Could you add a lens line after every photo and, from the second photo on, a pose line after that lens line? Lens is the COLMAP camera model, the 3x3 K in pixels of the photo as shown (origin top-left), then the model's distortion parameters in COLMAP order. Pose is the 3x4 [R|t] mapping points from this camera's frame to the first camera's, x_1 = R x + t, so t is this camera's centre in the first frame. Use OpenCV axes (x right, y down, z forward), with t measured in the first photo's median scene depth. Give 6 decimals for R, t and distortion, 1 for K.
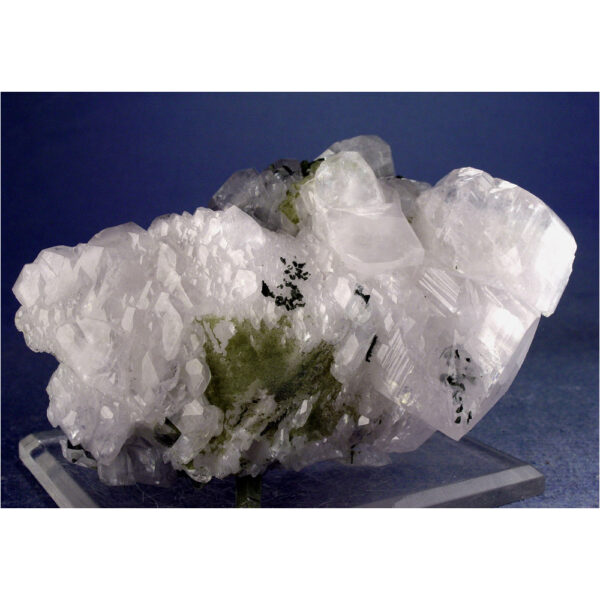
lens RADIAL K [[955.2, 0, 300.0], [0, 955.2, 300.0], [0, 0, 1]] dist [-0.002205, 0.020391]
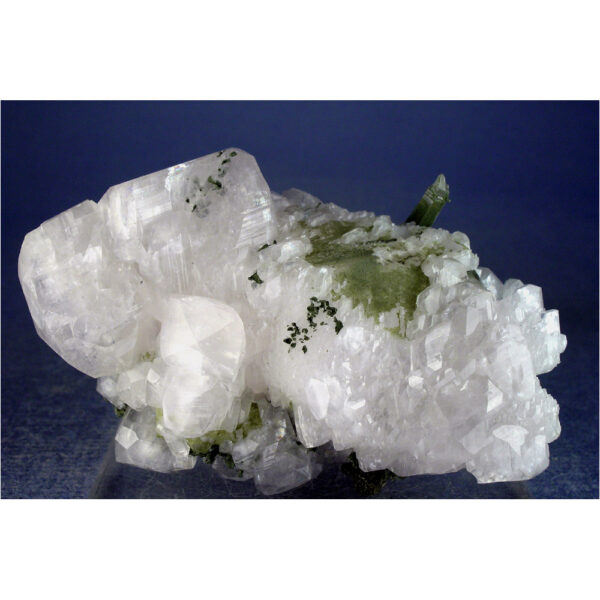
lens RADIAL K [[955.2, 0, 300.0], [0, 955.2, 300.0], [0, 0, 1]] dist [-0.002205, 0.020391]
pose [[-0.845670, -0.533563, 0.012319, 0.001605], [0.486072, -0.760457, 0.430625, -0.438008], [-0.220398, 0.370155, 0.902447, 0.078010]]
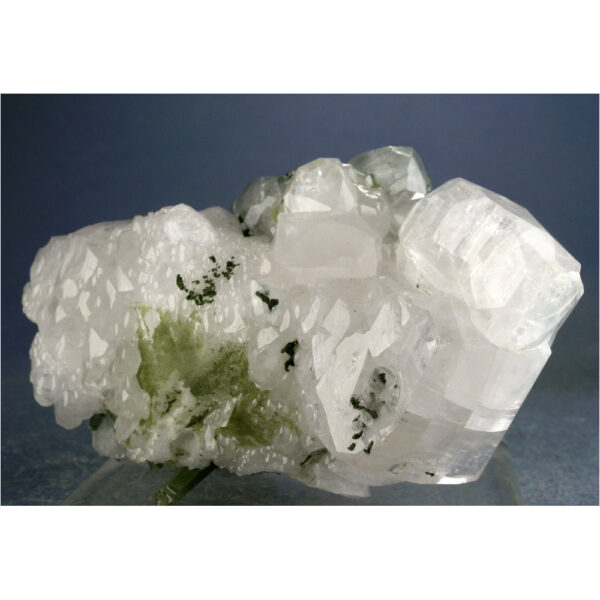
lens RADIAL K [[955.2, 0, 300.0], [0, 955.2, 300.0], [0, 0, 1]] dist [-0.002205, 0.020391]
pose [[0.796918, 0.079179, -0.598876, 0.677647], [-0.126304, 0.991301, -0.037008, 0.028805], [0.590737, 0.105132, 0.799986, 0.240804]]
